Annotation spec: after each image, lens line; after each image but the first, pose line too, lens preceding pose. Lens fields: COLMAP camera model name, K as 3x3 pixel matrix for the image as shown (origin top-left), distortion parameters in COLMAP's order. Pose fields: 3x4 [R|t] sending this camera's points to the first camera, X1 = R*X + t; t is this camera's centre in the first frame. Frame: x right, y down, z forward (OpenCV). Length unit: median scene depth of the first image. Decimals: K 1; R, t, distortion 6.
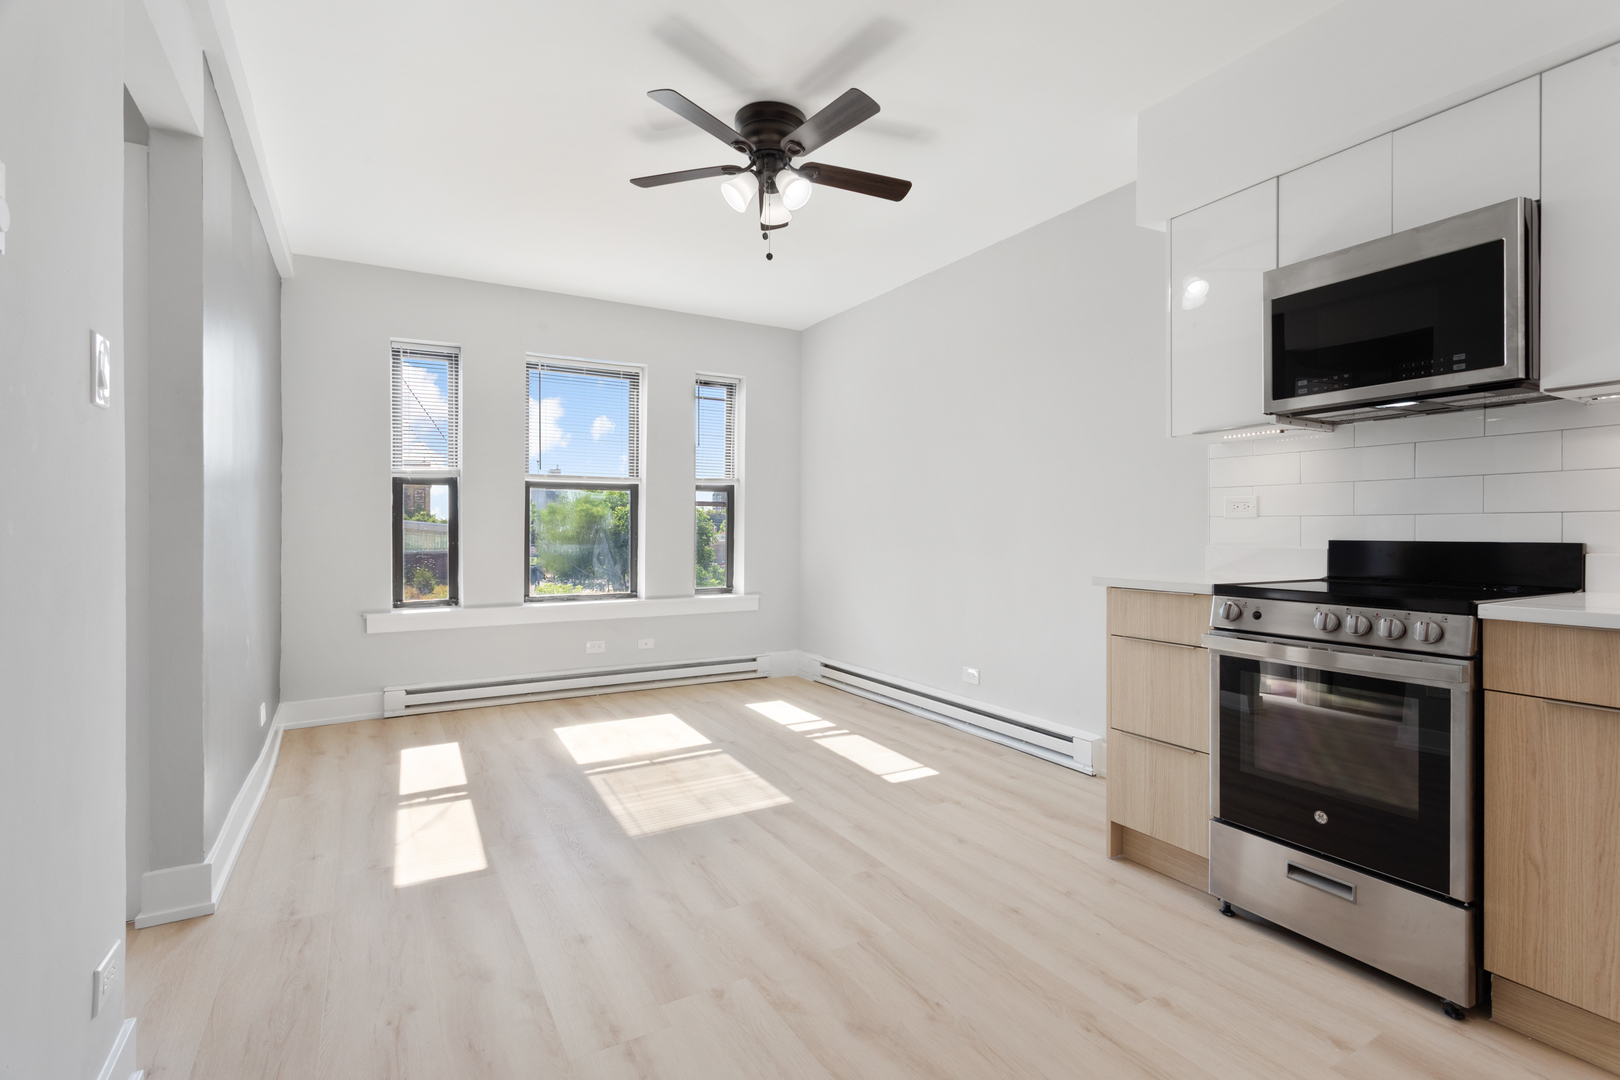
lens RADIAL K [[777.6, 0, 806.4], [0, 777.6, 534.3], [0, 0, 1]] dist [0.002231, -0.000275]
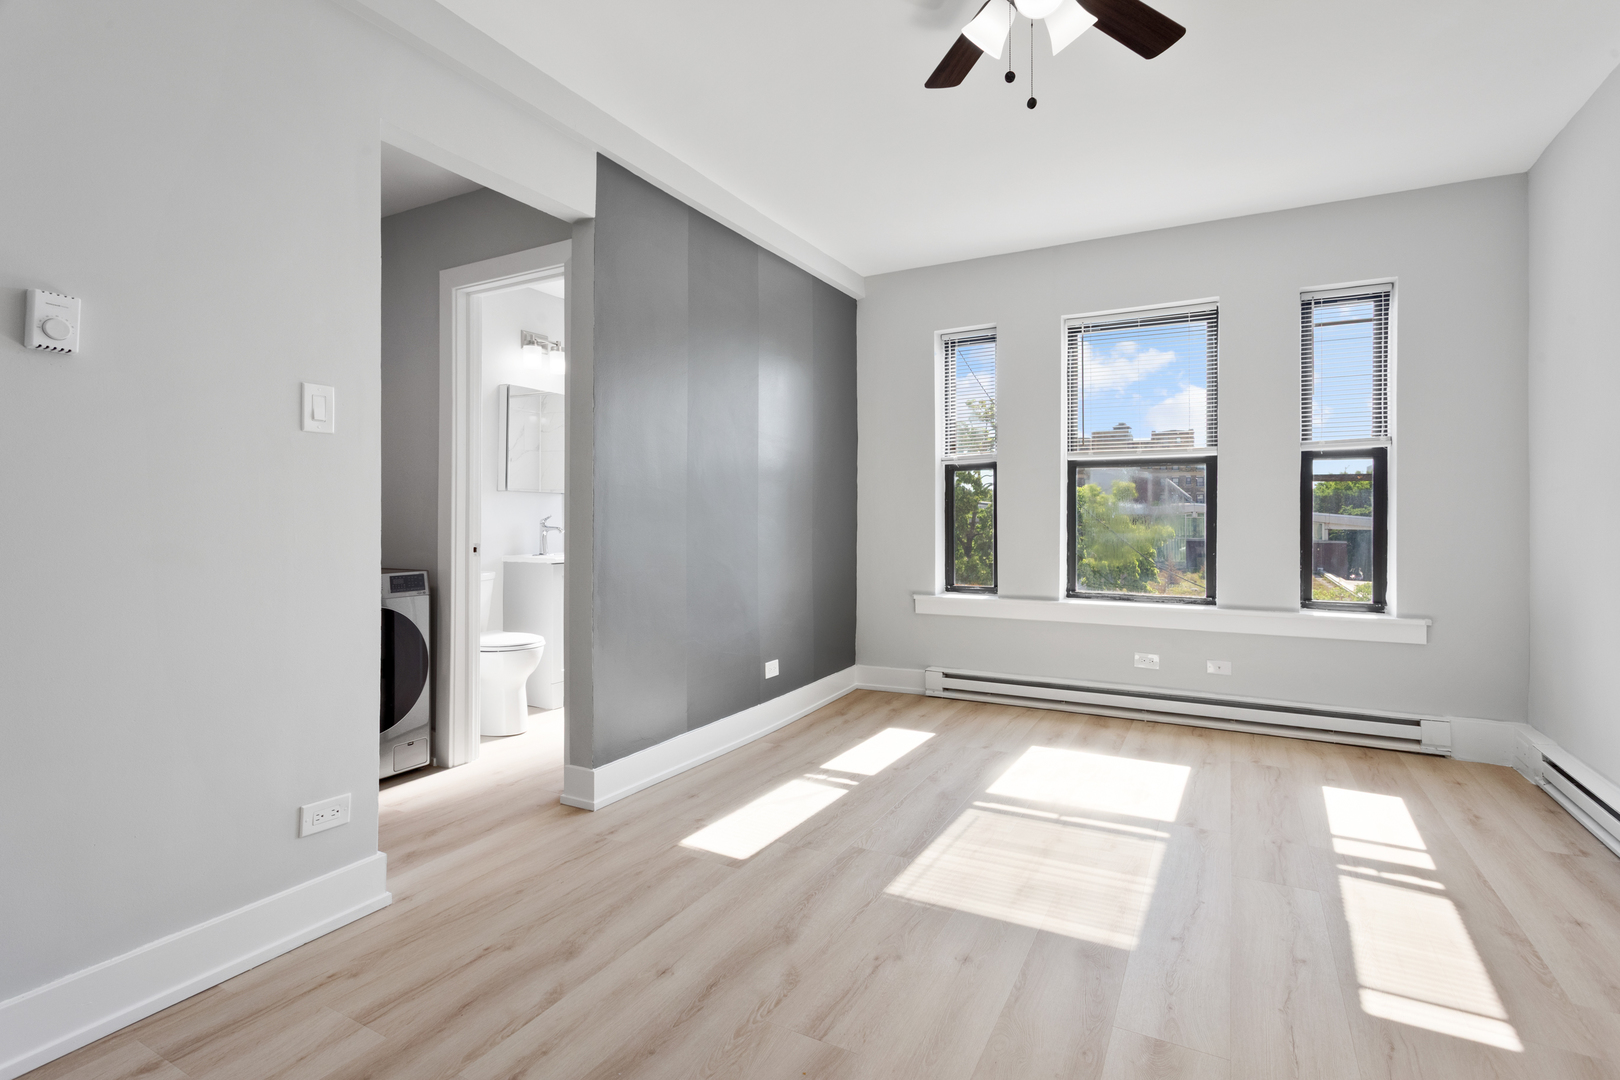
lens RADIAL K [[777.6, 0, 806.4], [0, 777.6, 534.3], [0, 0, 1]] dist [0.002231, -0.000275]
pose [[0.523305, 0.020533, -0.851898, 0.344655], [-0.006315, 0.999776, 0.020218, -0.000558], [0.852122, -0.005200, 0.523317, 0.422060]]
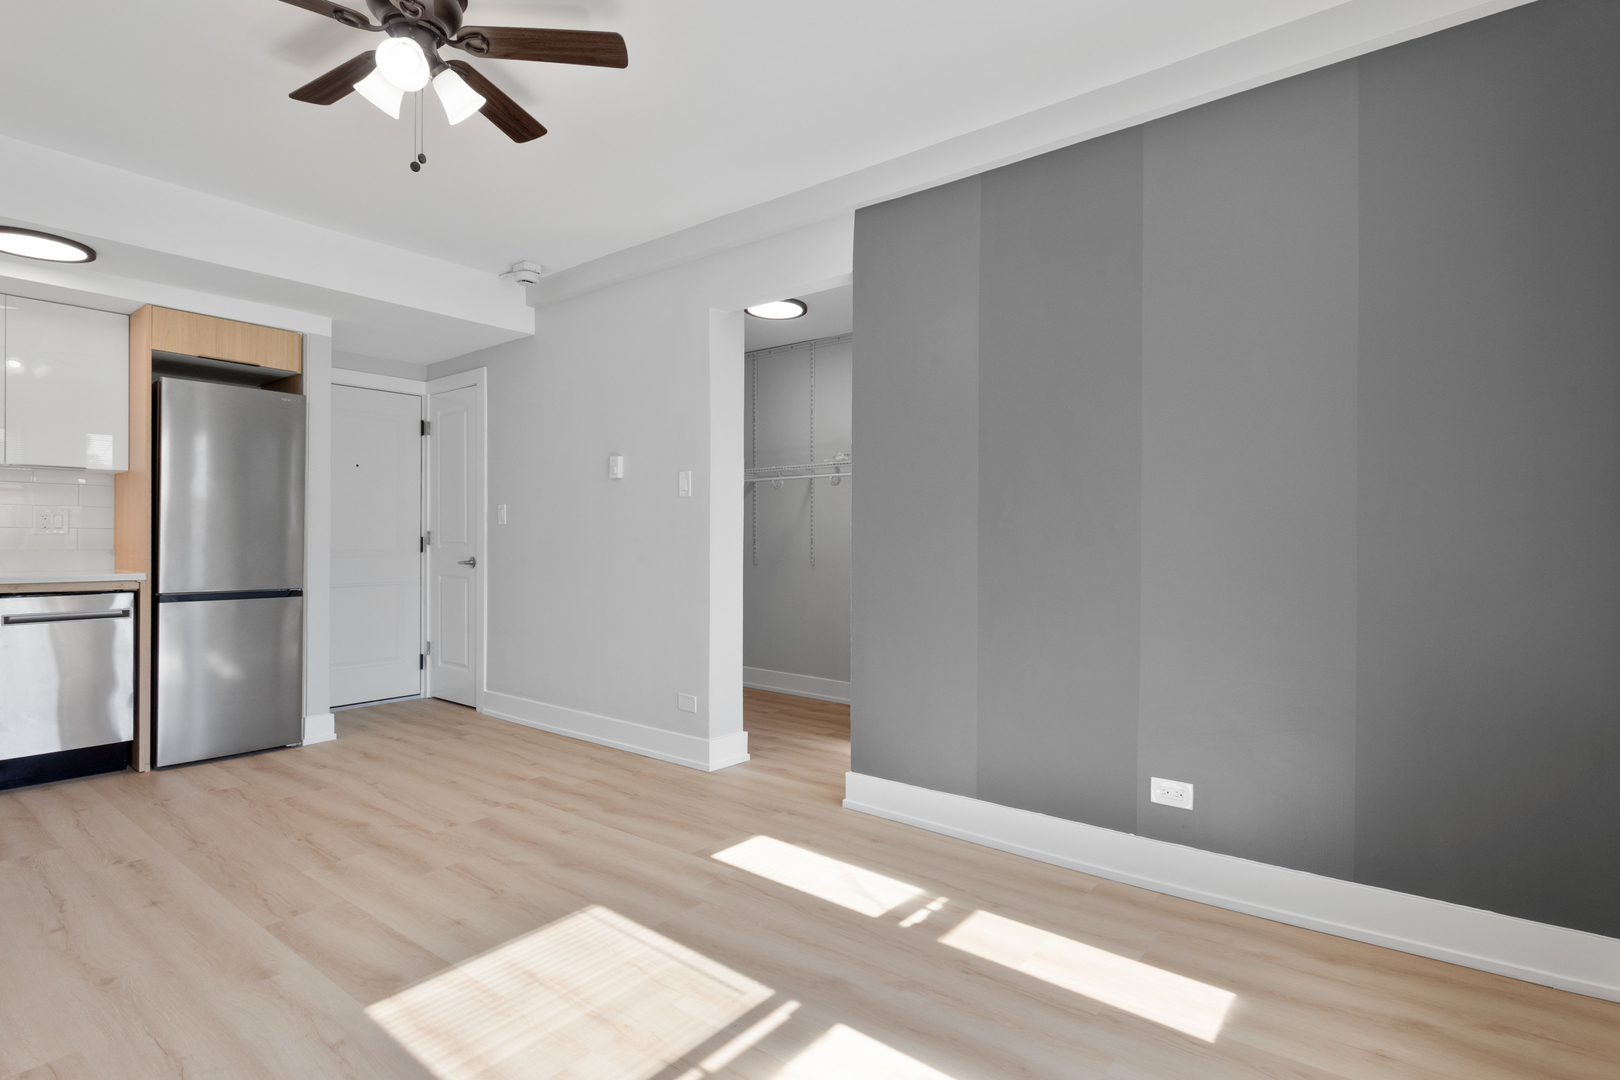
lens RADIAL K [[777.6, 0, 806.4], [0, 777.6, 534.3], [0, 0, 1]] dist [0.002231, -0.000275]
pose [[-0.921581, -0.006865, -0.388126, -0.088624], [-0.005784, 0.999975, -0.003954, -0.010223], [0.388143, -0.001399, -0.921598, 1.553075]]
